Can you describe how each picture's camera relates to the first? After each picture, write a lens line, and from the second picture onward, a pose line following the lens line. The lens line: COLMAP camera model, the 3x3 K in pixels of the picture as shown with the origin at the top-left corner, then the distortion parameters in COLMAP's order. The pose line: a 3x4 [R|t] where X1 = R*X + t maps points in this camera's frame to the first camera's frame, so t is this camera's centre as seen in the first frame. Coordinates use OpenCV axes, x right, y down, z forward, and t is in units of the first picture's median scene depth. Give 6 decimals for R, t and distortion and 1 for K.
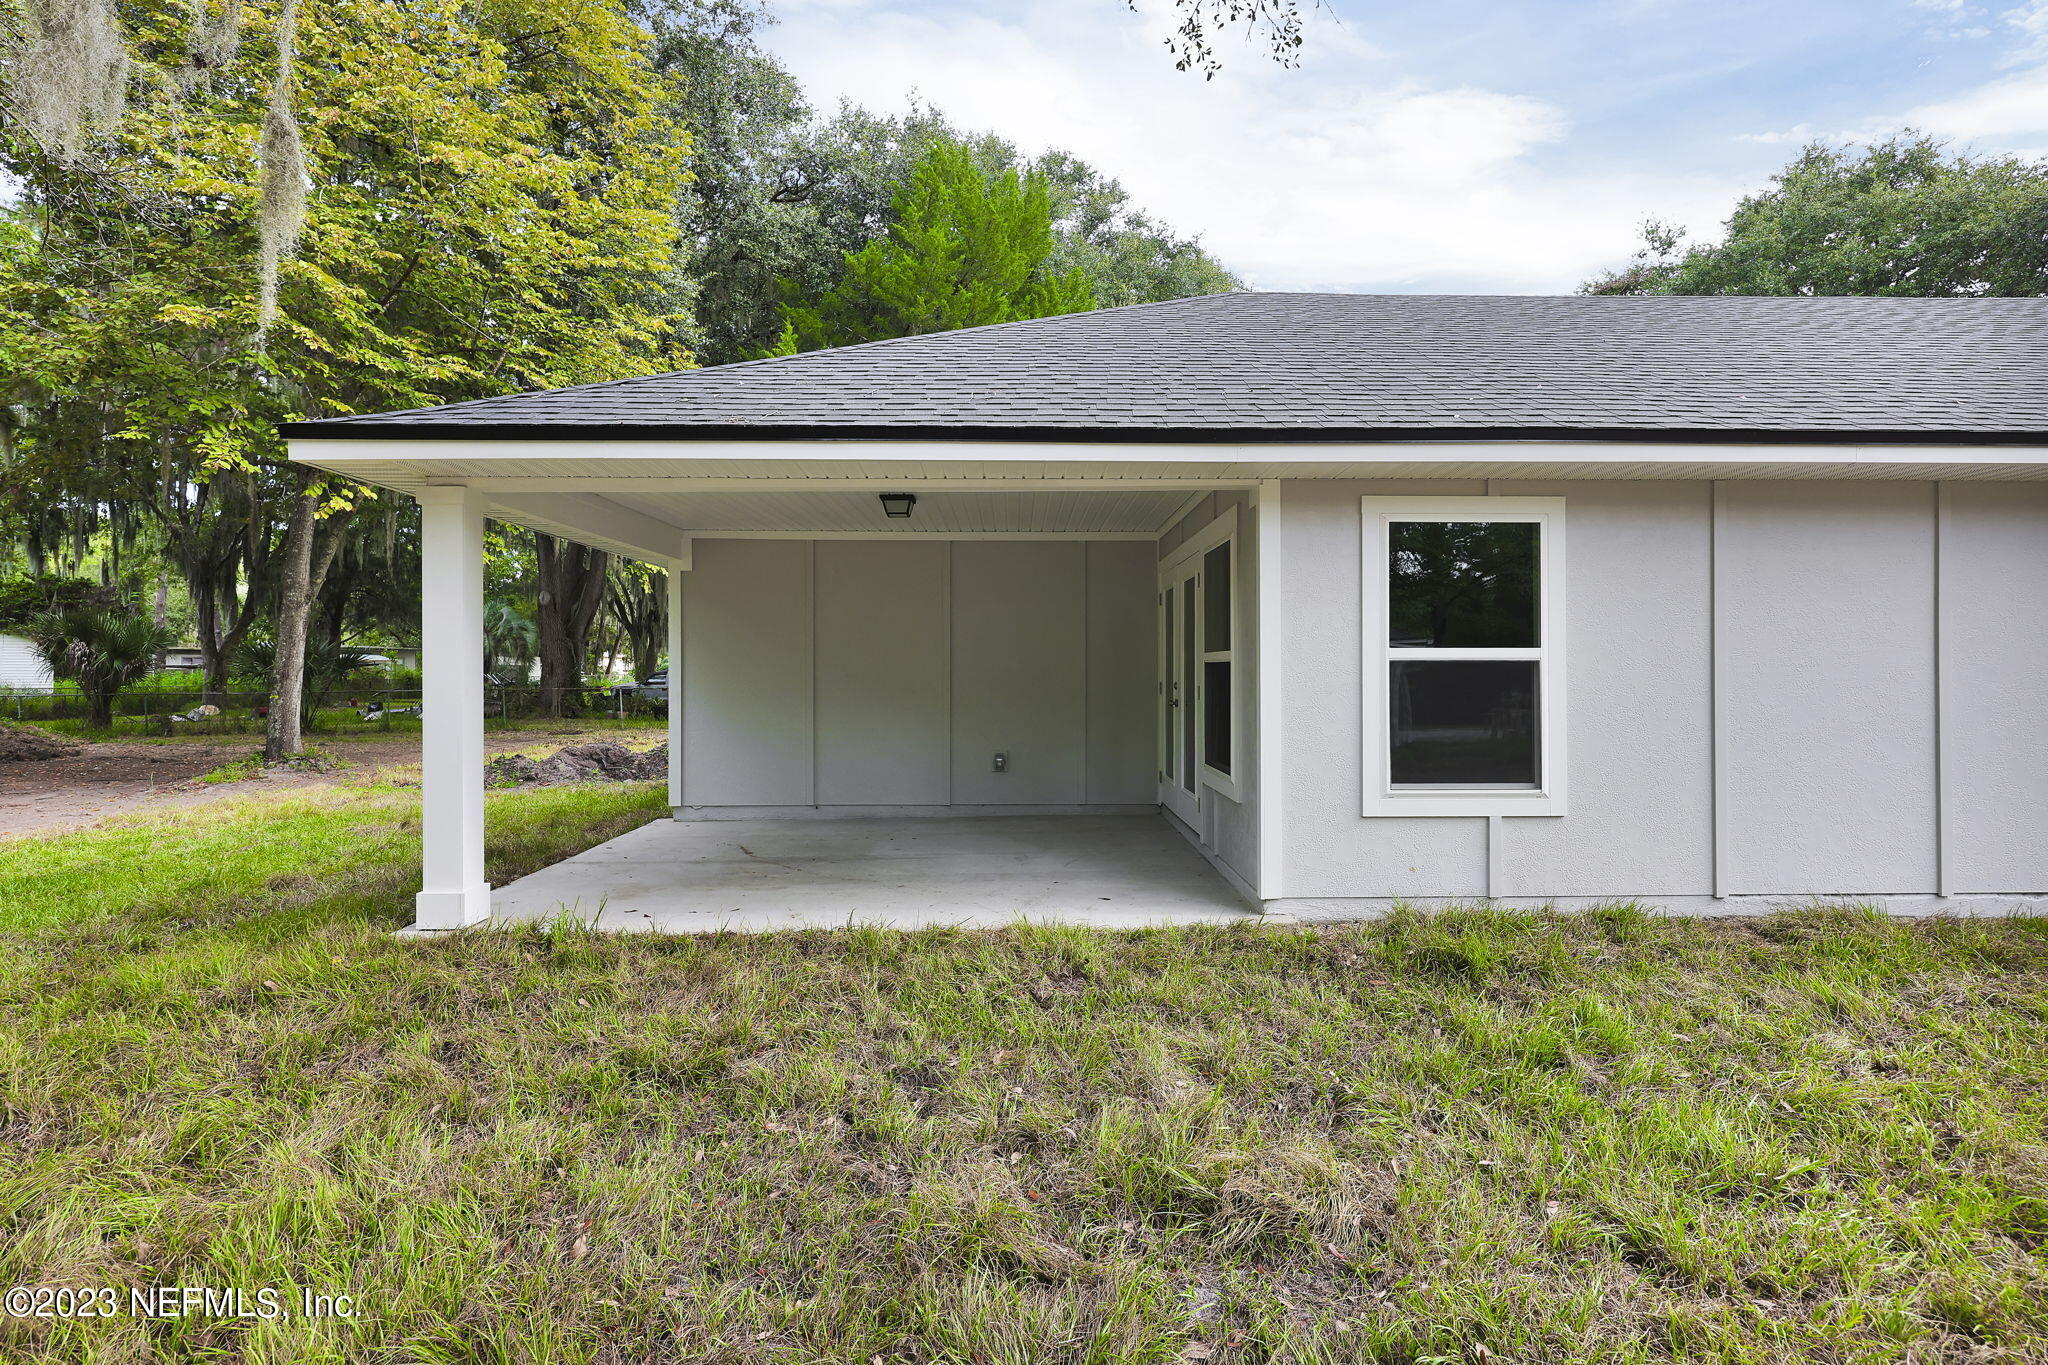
lens RADIAL K [[941.5, 0, 1024.2], [0, 941.5, 671.0], [0, 0, 1]] dist [-0.000371, -0.000295]
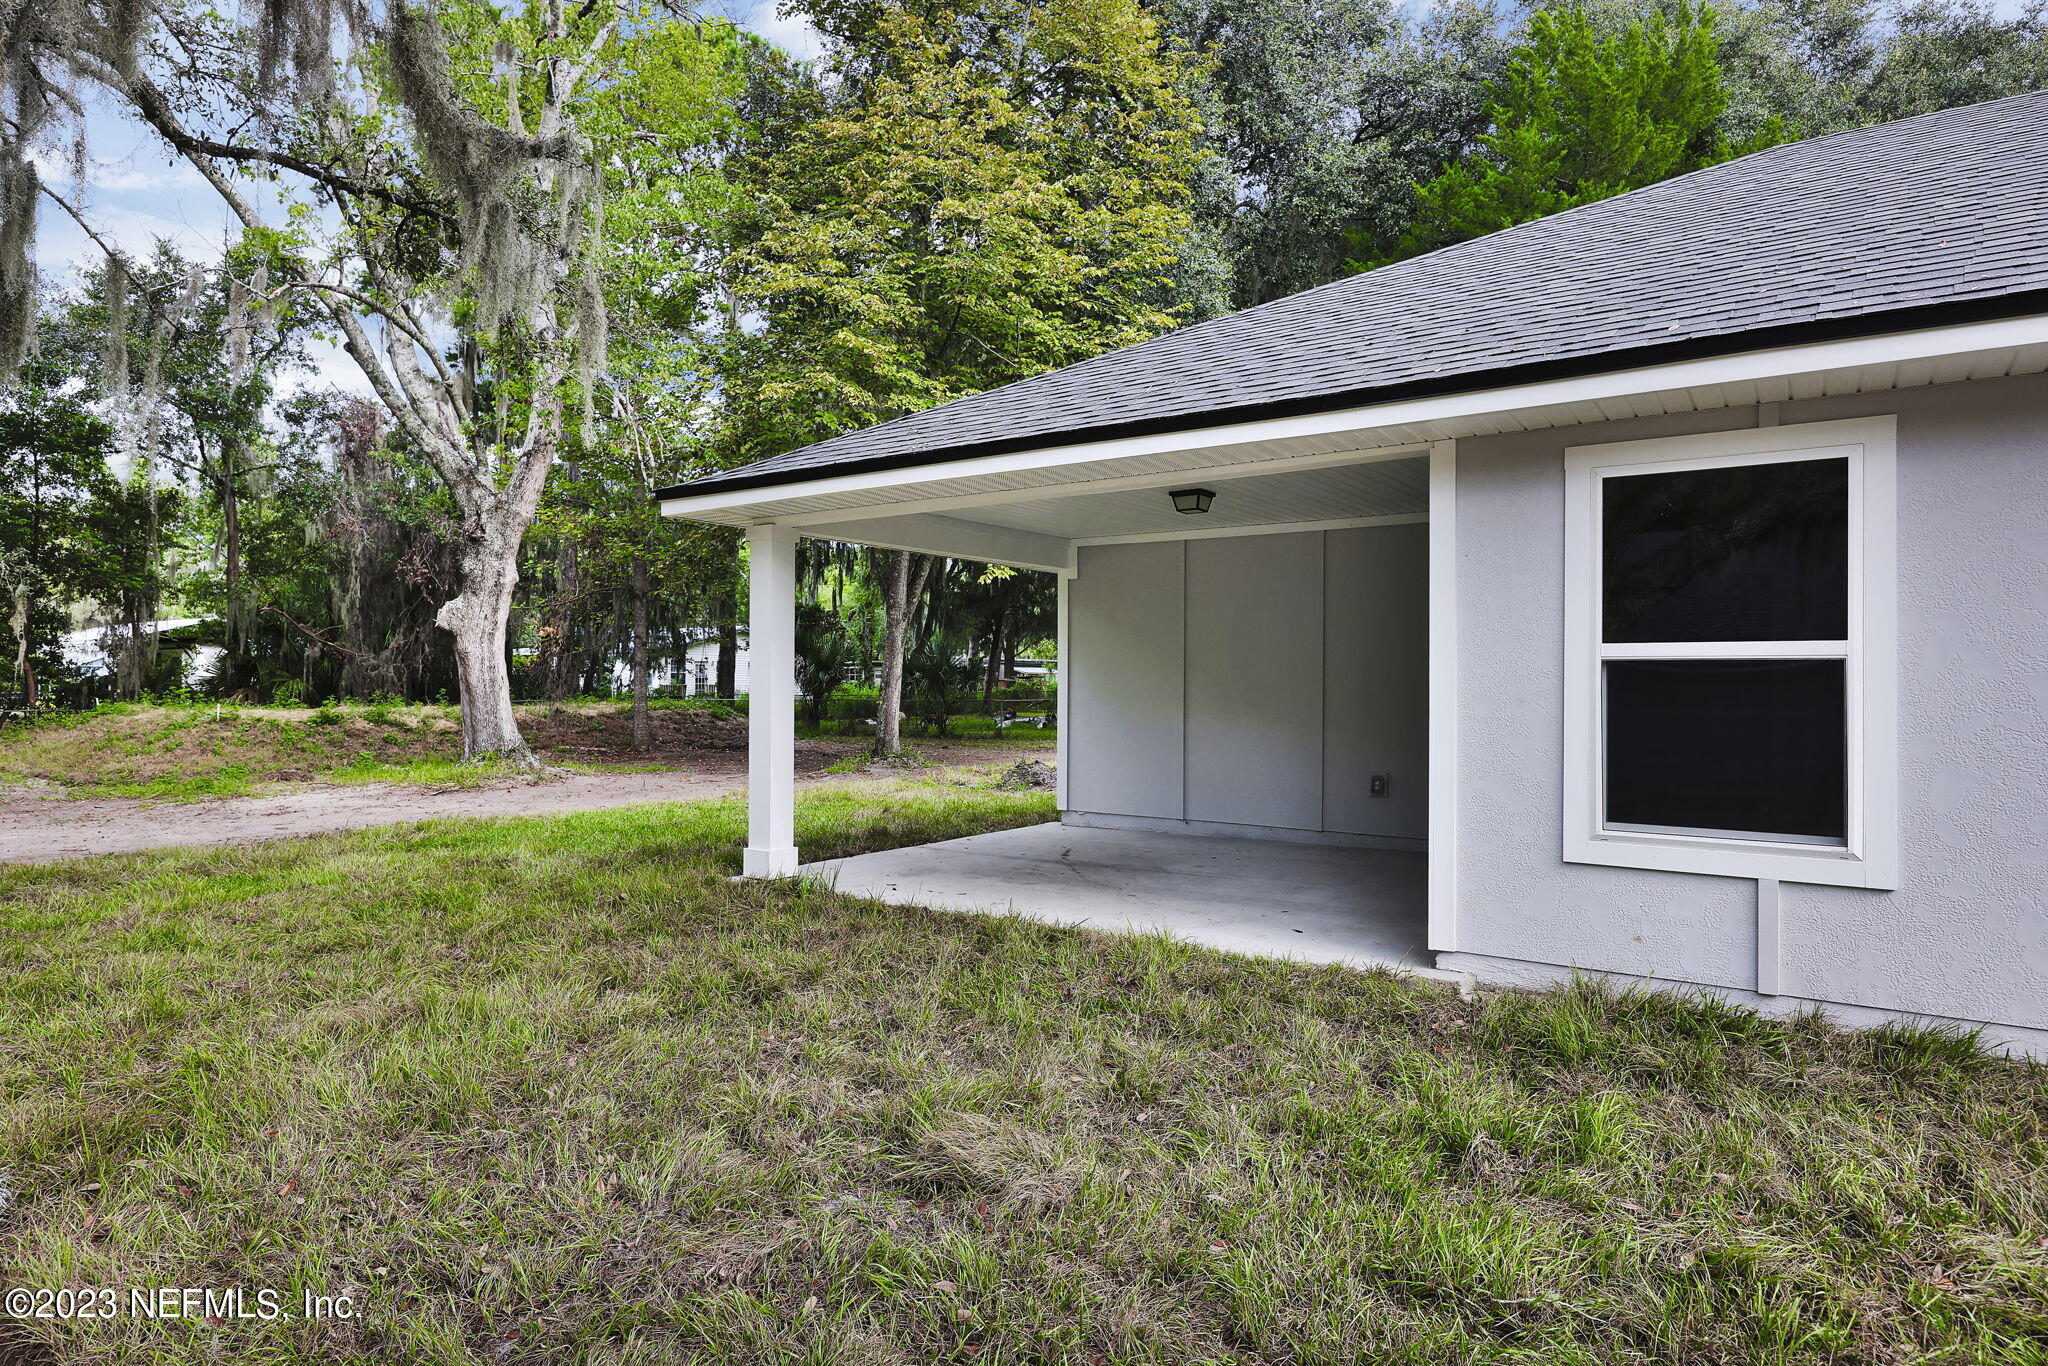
lens RADIAL K [[1112.4, 0, 1057.8], [0, 1112.4, 687.9], [0, 0, 1]] dist [0.000385, 0.001610]
pose [[0.823299, 0.007782, -0.567555, 0.430853], [-0.006970, 0.999969, 0.003599, 0.009019], [0.567566, 0.000993, 0.823328, 0.006420]]
